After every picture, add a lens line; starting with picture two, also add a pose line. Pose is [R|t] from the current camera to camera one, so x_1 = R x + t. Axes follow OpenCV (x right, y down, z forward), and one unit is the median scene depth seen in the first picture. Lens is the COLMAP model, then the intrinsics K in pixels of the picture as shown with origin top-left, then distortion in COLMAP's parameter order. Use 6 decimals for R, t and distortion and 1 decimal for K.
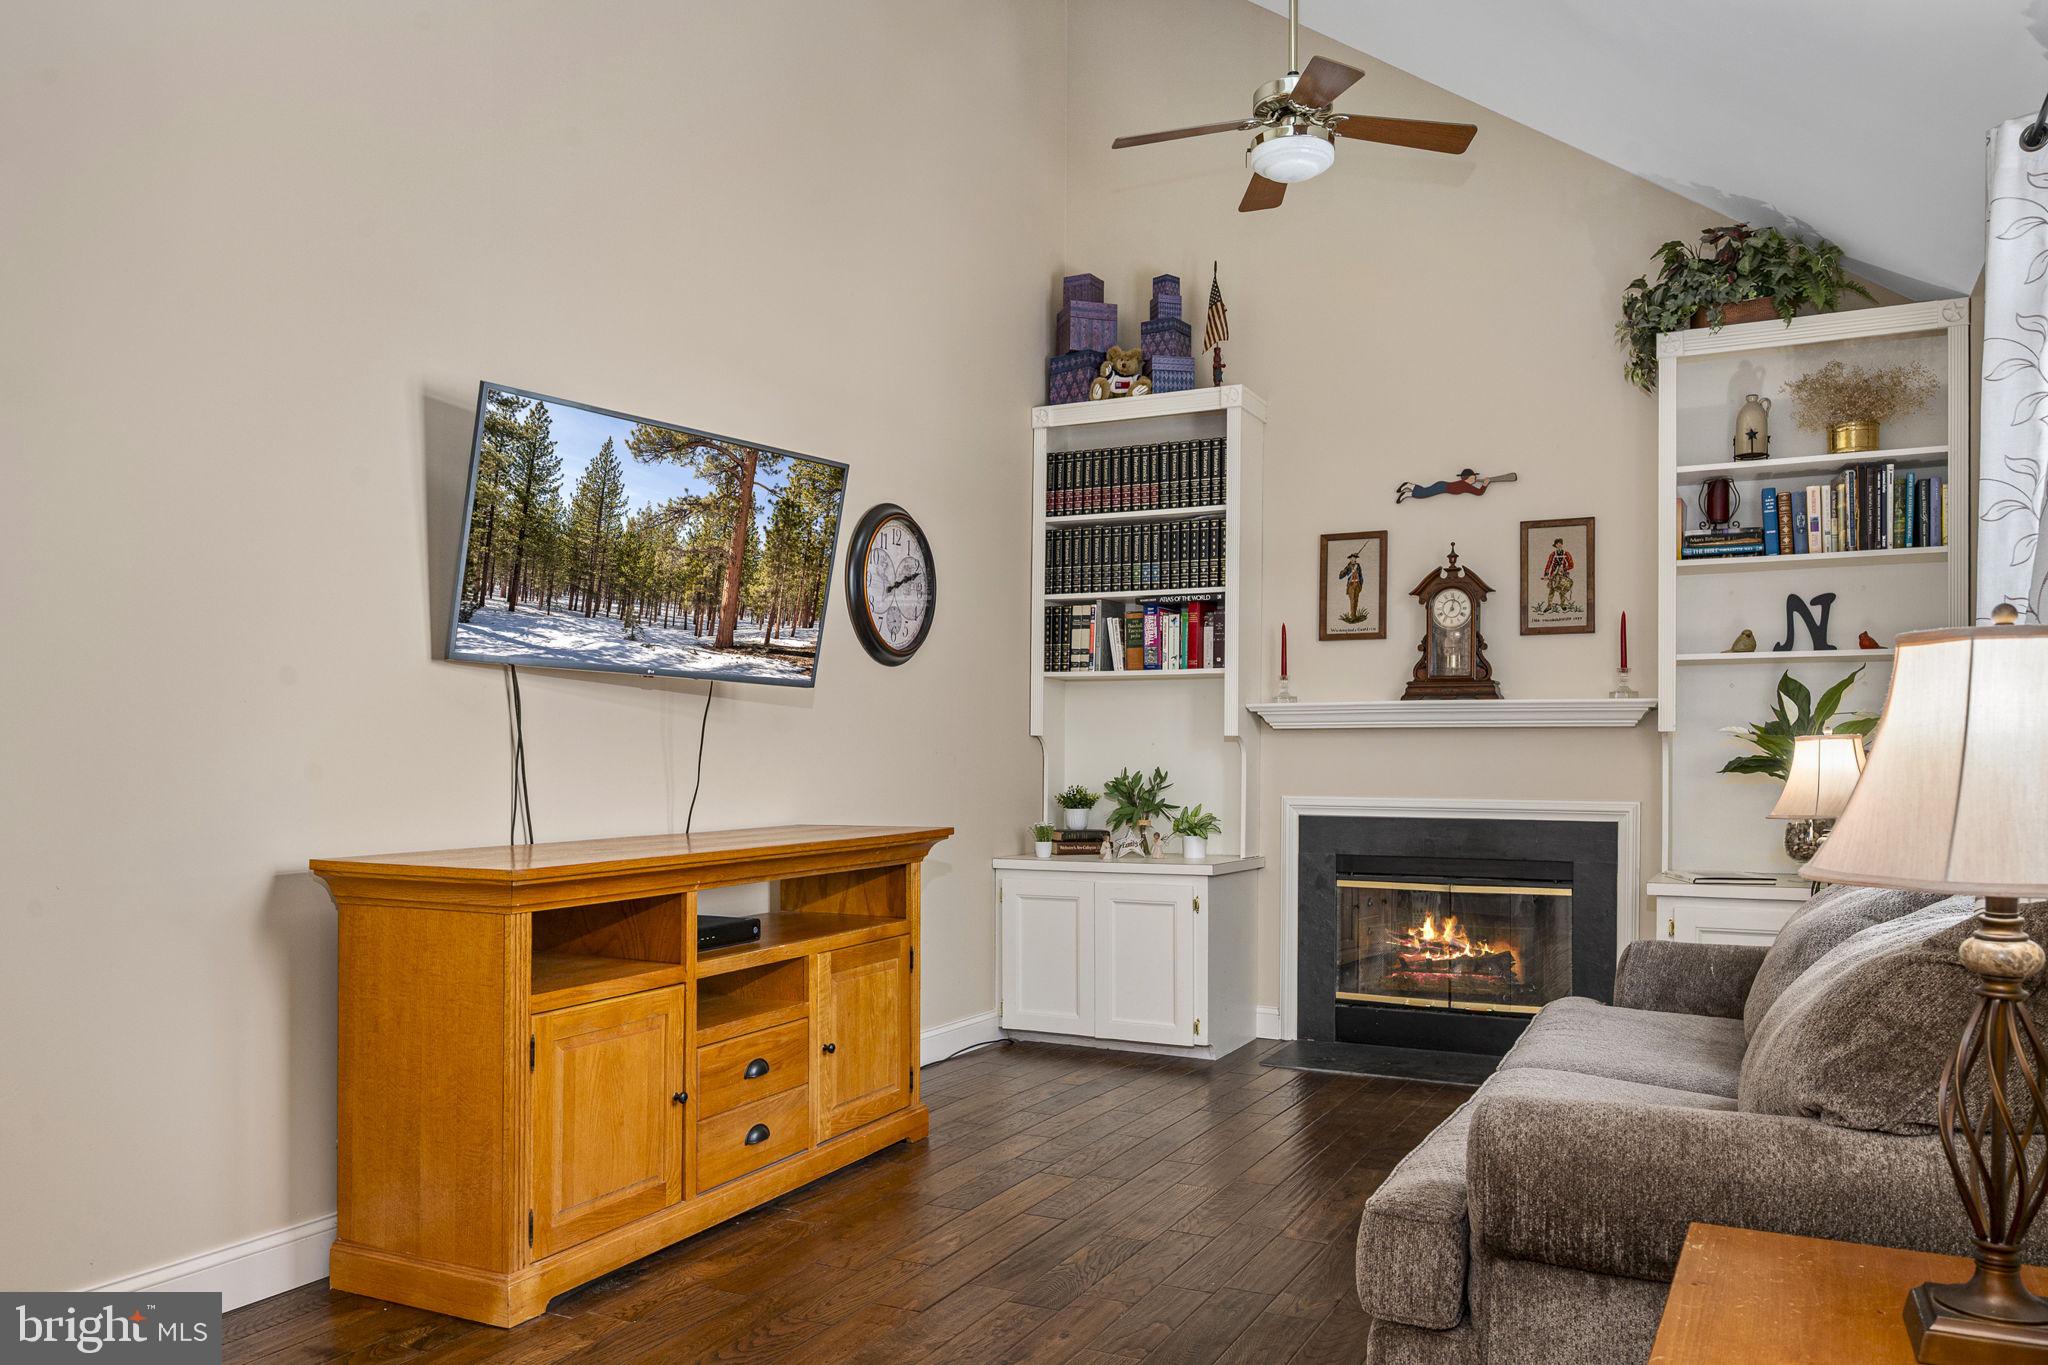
lens RADIAL K [[1523.6, 0, 1024.6], [0, 1523.6, 730.3], [0, 0, 1]] dist [-0.007859, -0.001242]
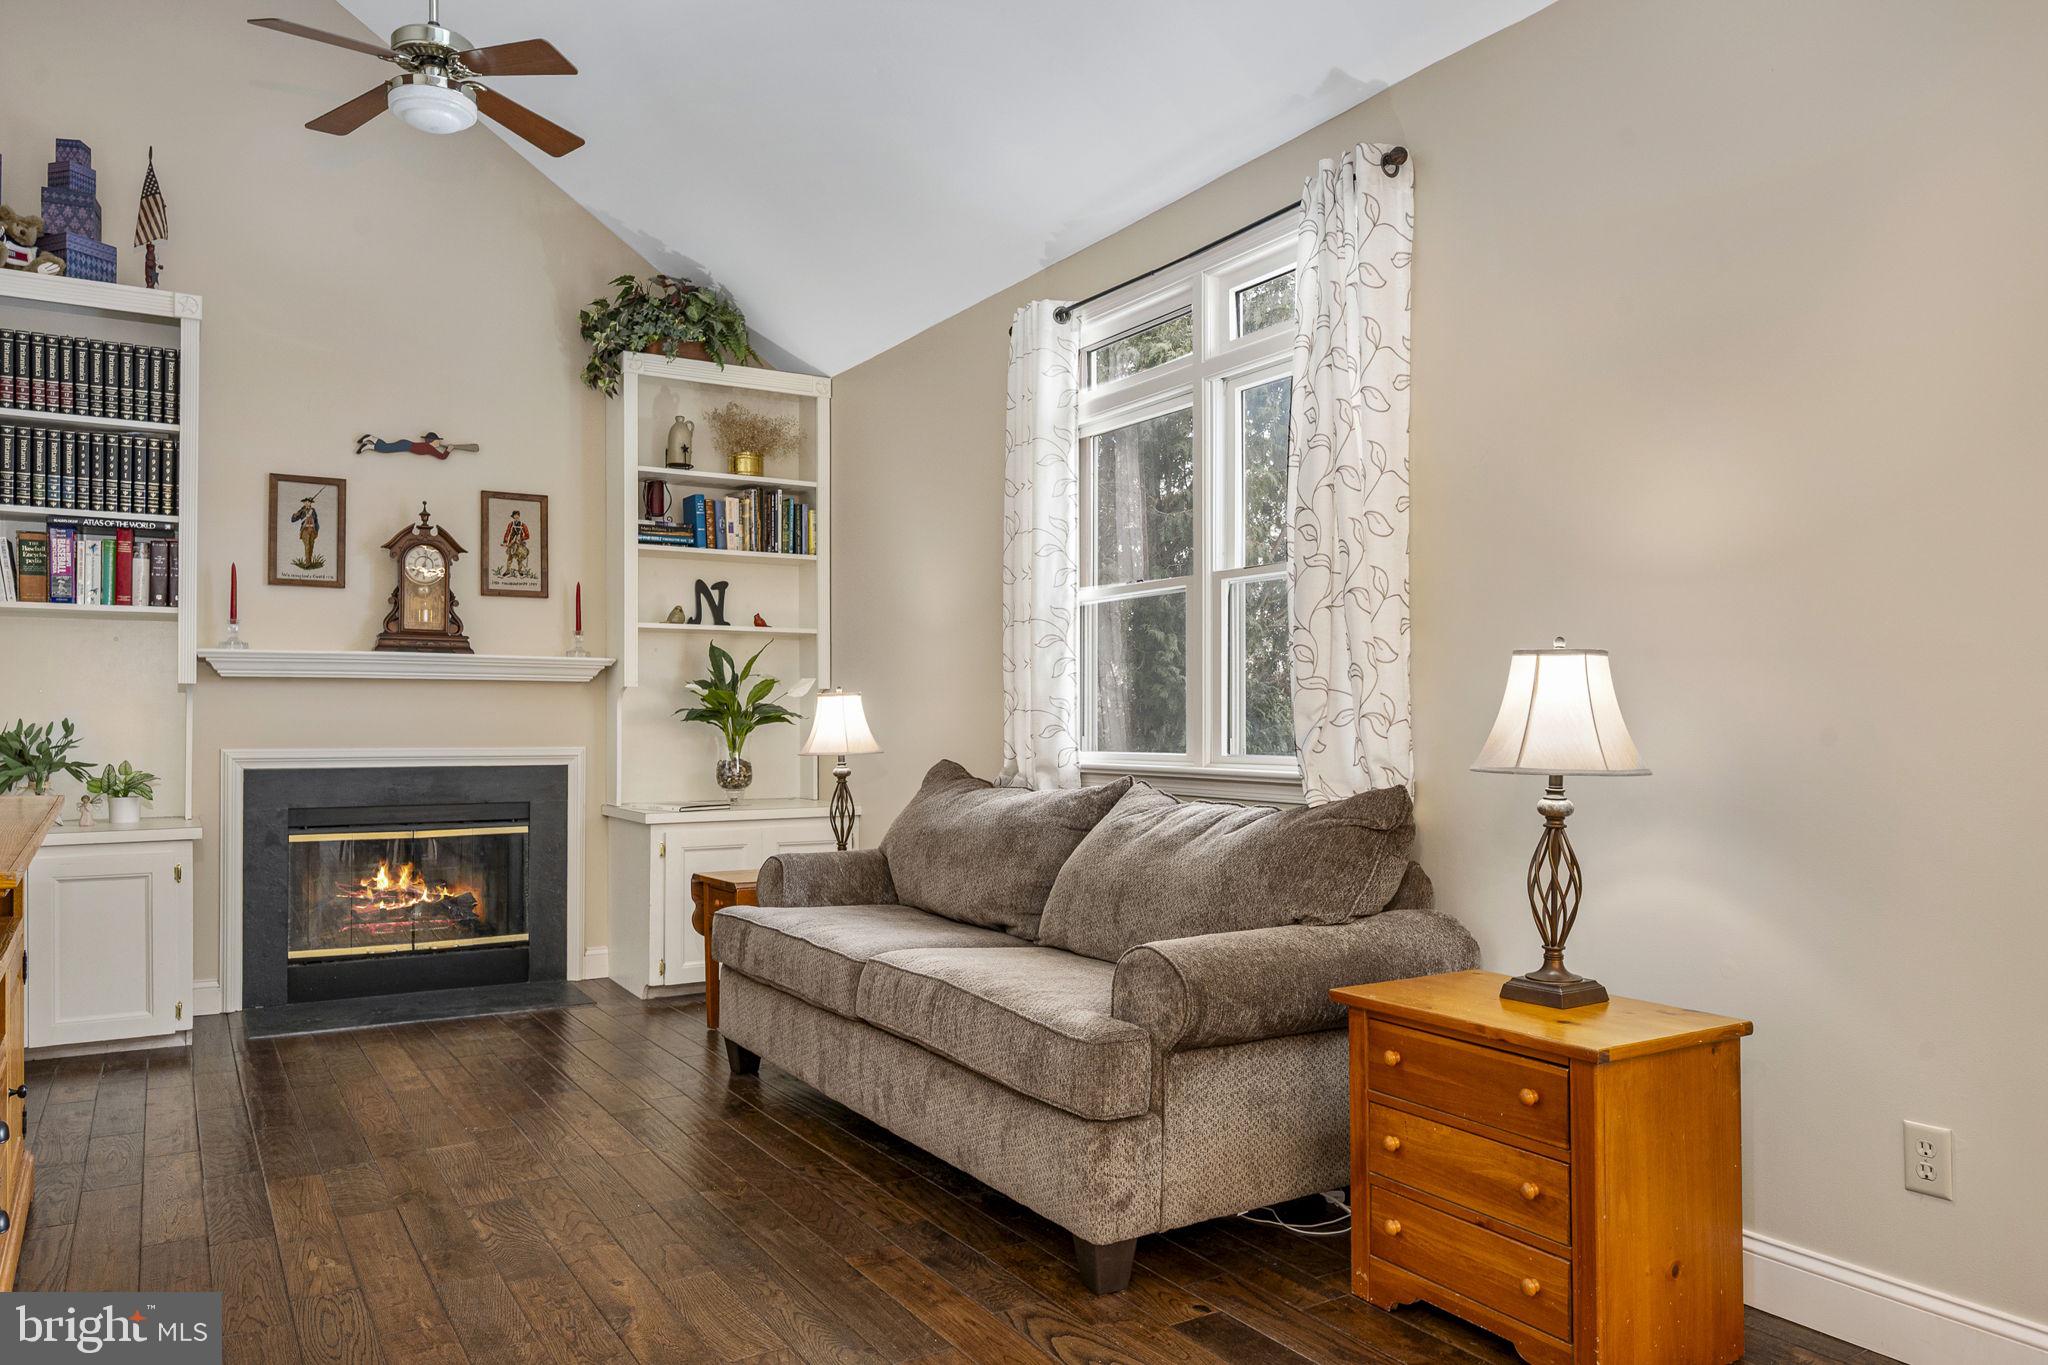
lens RADIAL K [[1411.6, 0, 1024.0], [0, 1411.6, 682.5], [0, 0, 1]] dist [-0.005134, -0.000485]
pose [[0.516522, 0.018042, 0.856084, -0.330170], [-0.017958, 0.999786, -0.010236, 0.002841], [-0.856085, -0.010087, 0.516736, 0.150484]]
